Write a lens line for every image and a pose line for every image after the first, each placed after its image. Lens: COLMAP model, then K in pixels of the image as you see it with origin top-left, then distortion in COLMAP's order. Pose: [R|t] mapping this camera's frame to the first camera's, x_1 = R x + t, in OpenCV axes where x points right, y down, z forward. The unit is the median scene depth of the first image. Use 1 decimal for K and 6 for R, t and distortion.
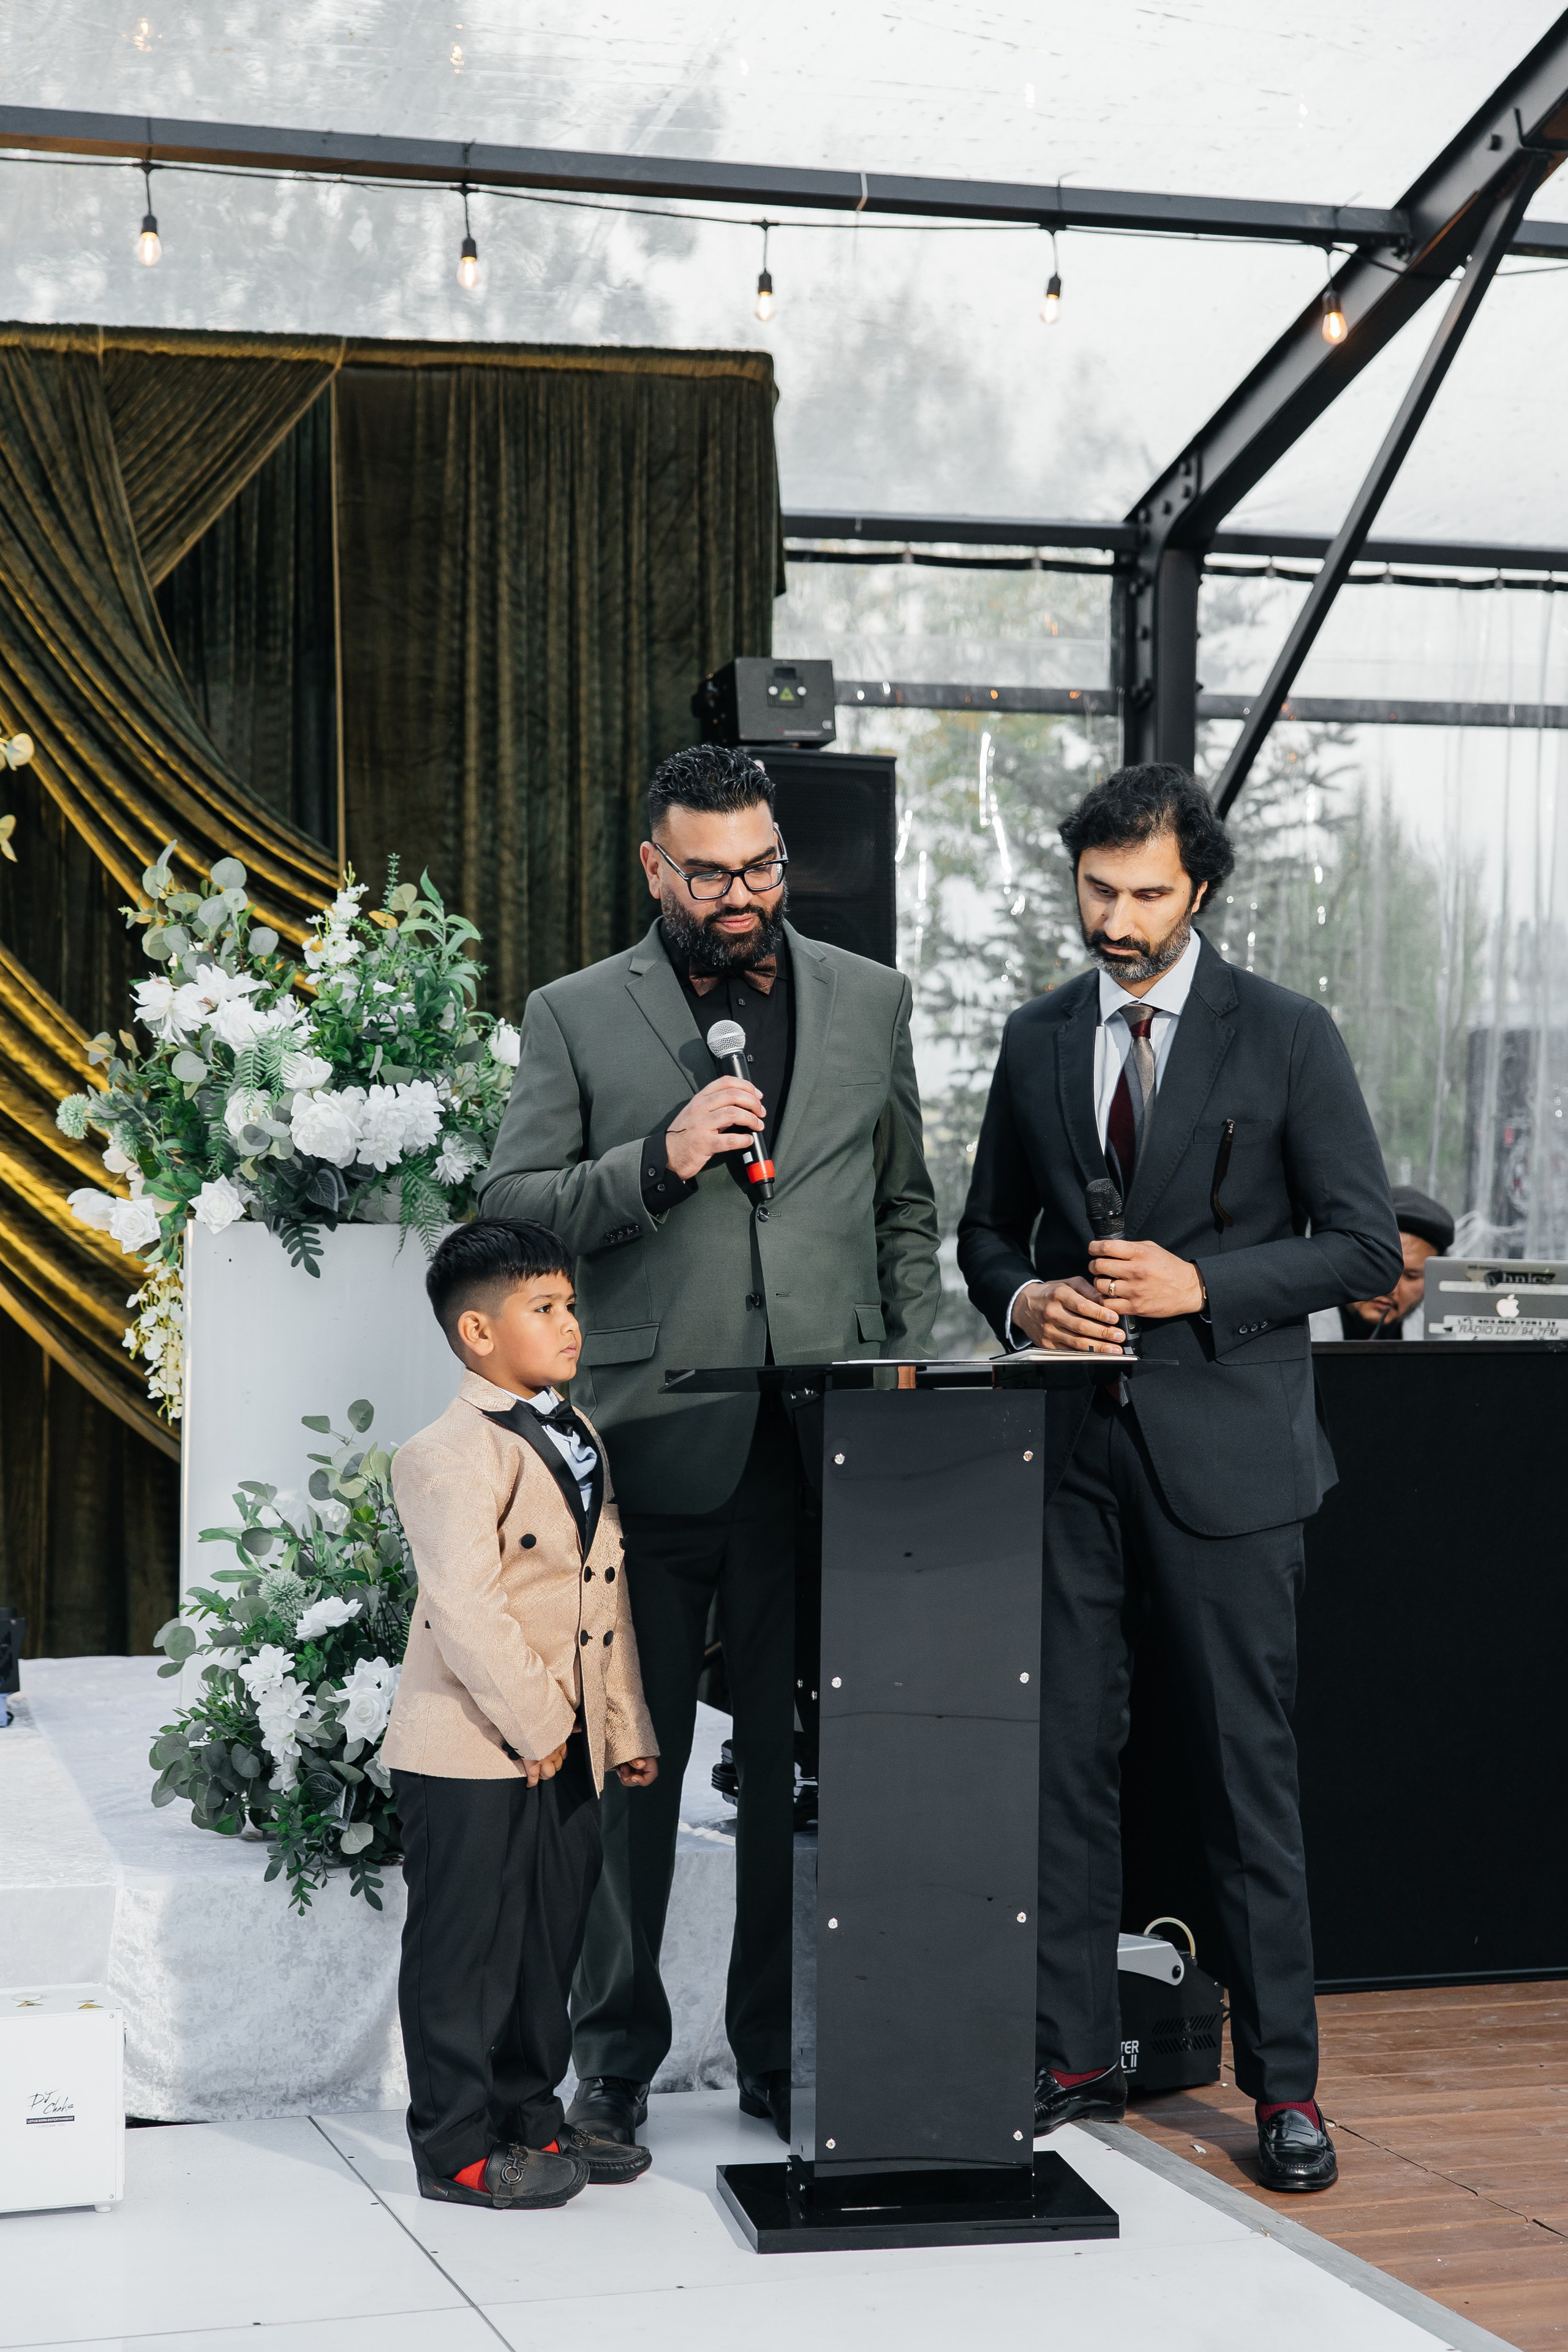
lens RADIAL K [[4019.7, 0, 816.0], [0, 4019.7, 1197.1], [0, 0, 1]] dist [0.031174, 0.000000]
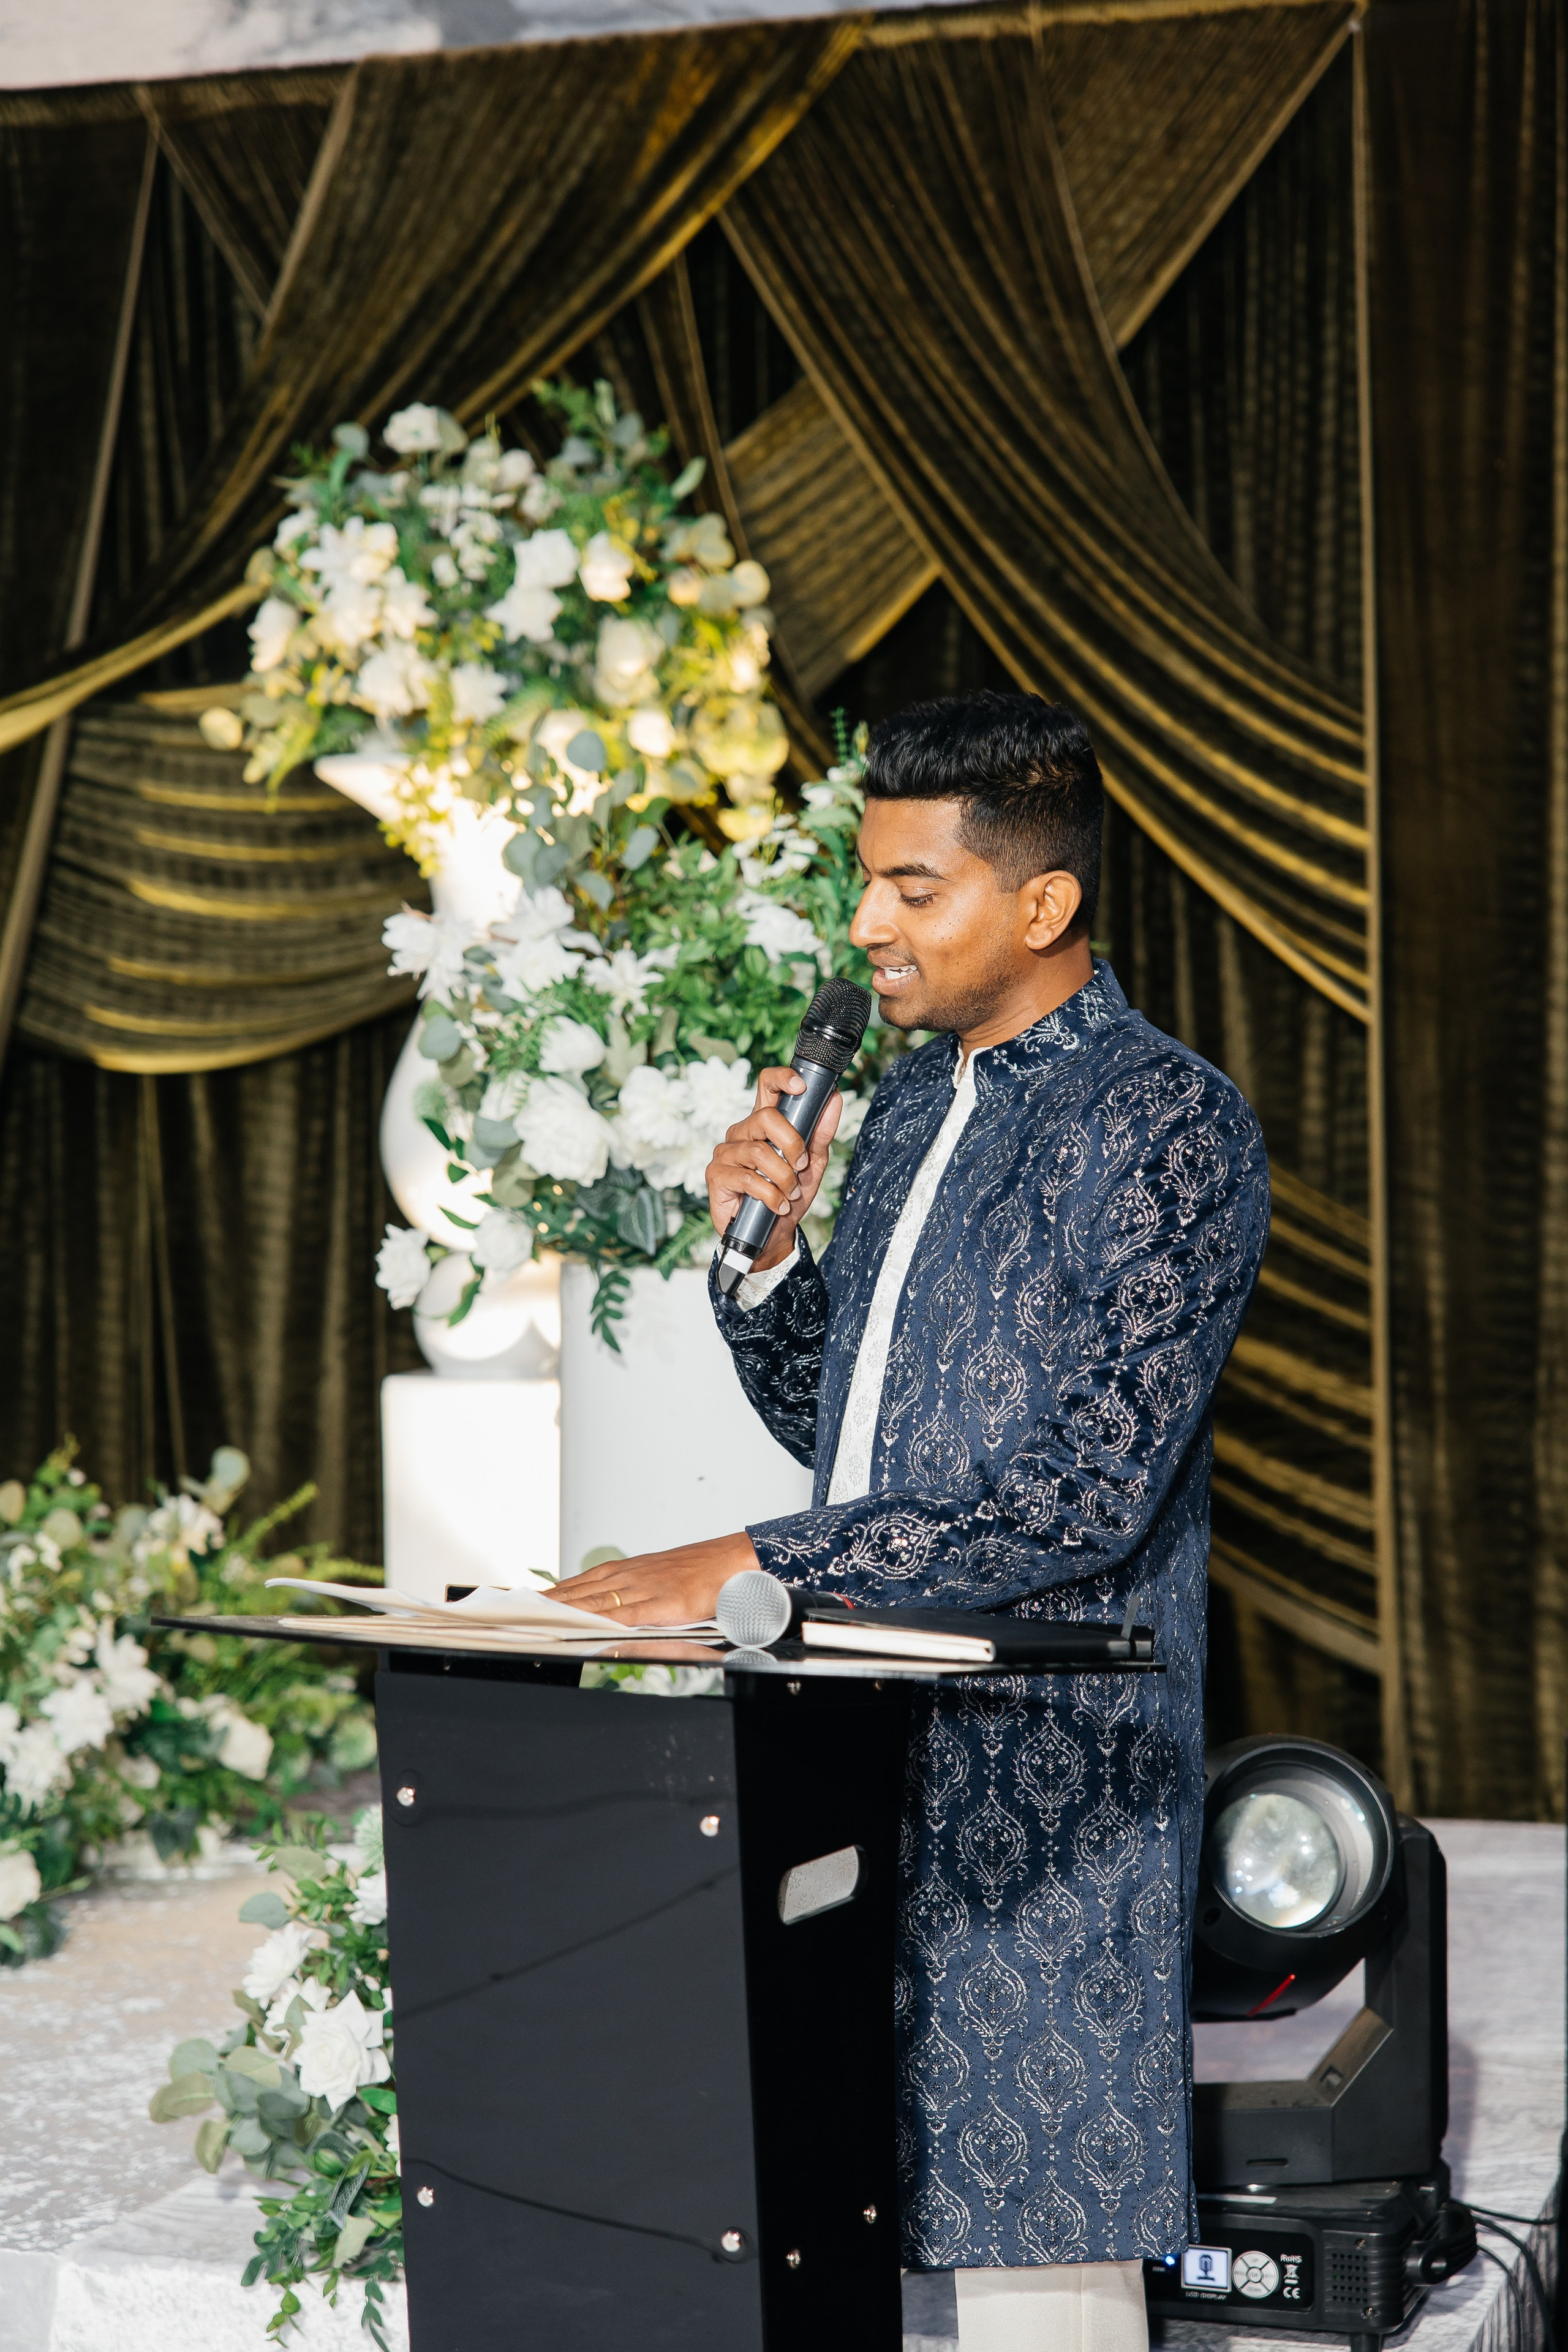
lens RADIAL K [[4207.4, 0, 792.8], [0, 4207.4, 1170.5], [0, 0, 1]] dist [0.028855, 0.000000]
pose [[0.811021, 0.015961, -0.584800, 0.239029], [-0.001541, 0.999683, 0.025147, -0.021805], [0.585016, -0.019494, 0.810788, 0.348364]]
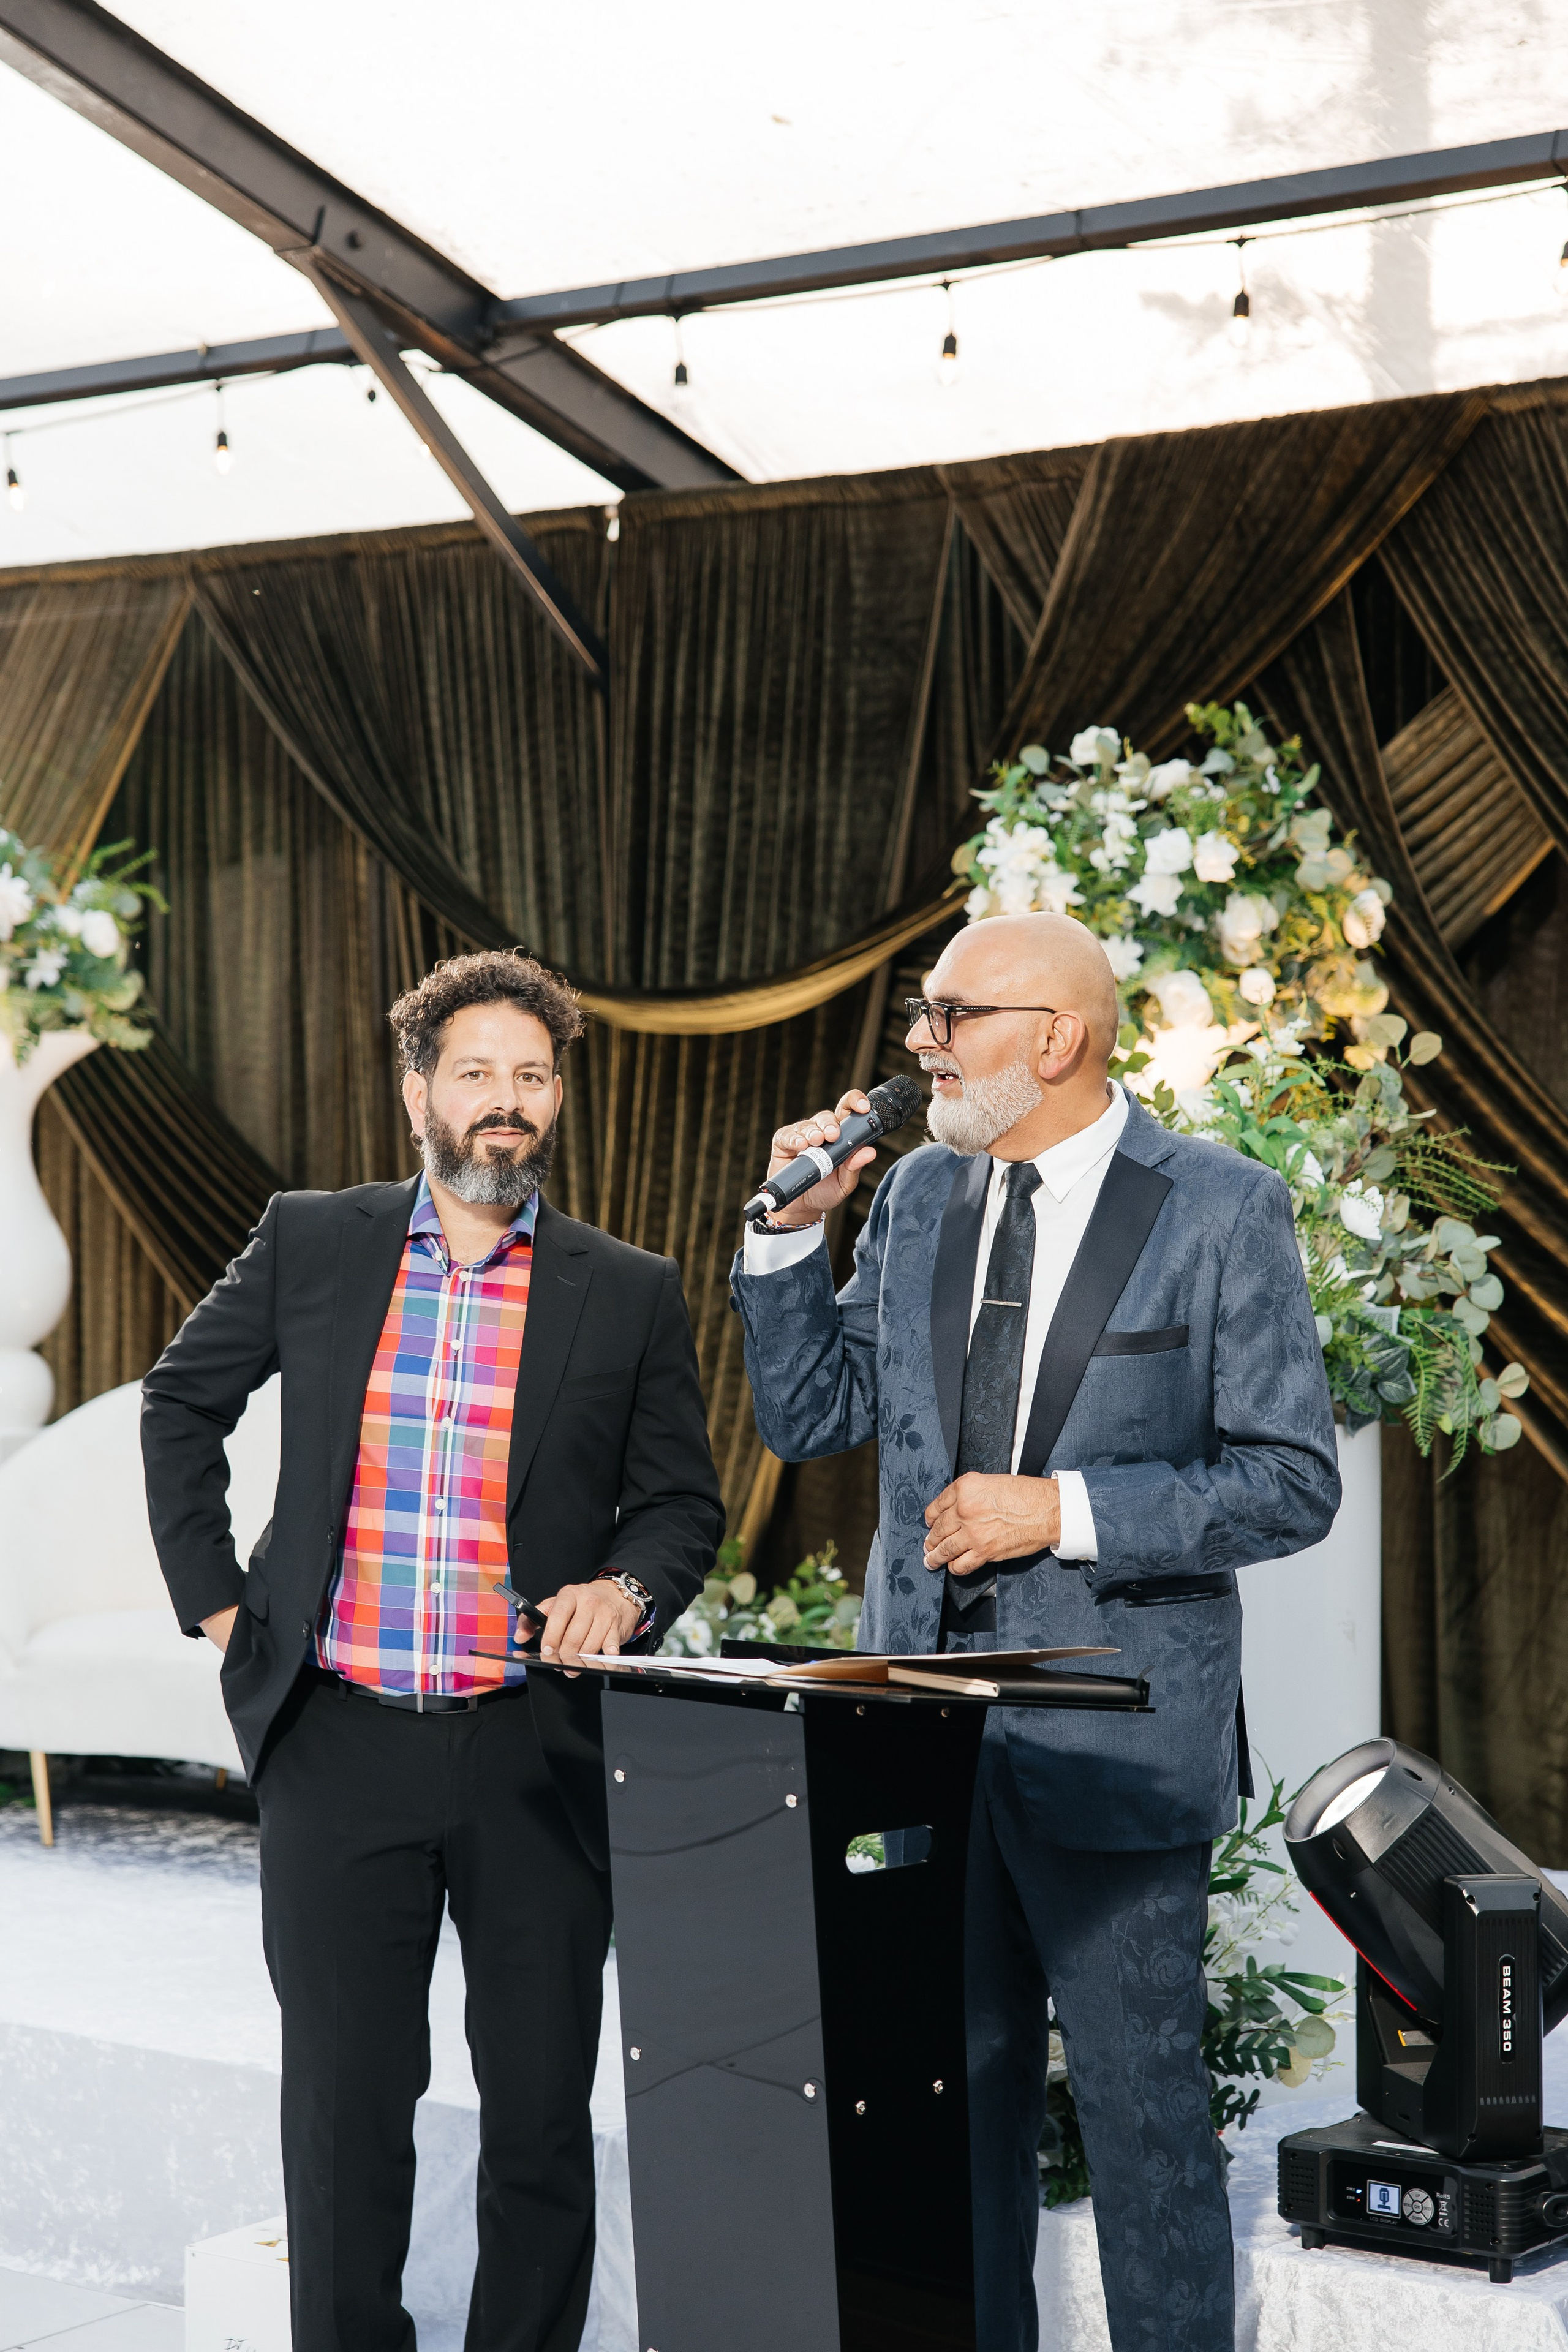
lens RADIAL K [[4019.7, 0, 746.5], [0, 4019.7, 1102.2], [0, 0, 1]] dist [0.031174, 0.000000]
pose [[0.582626, -0.015868, -0.812586, 0.424268], [-0.009283, 0.999614, -0.026176, -0.030578], [0.812688, 0.022795, 0.582254, 0.334609]]
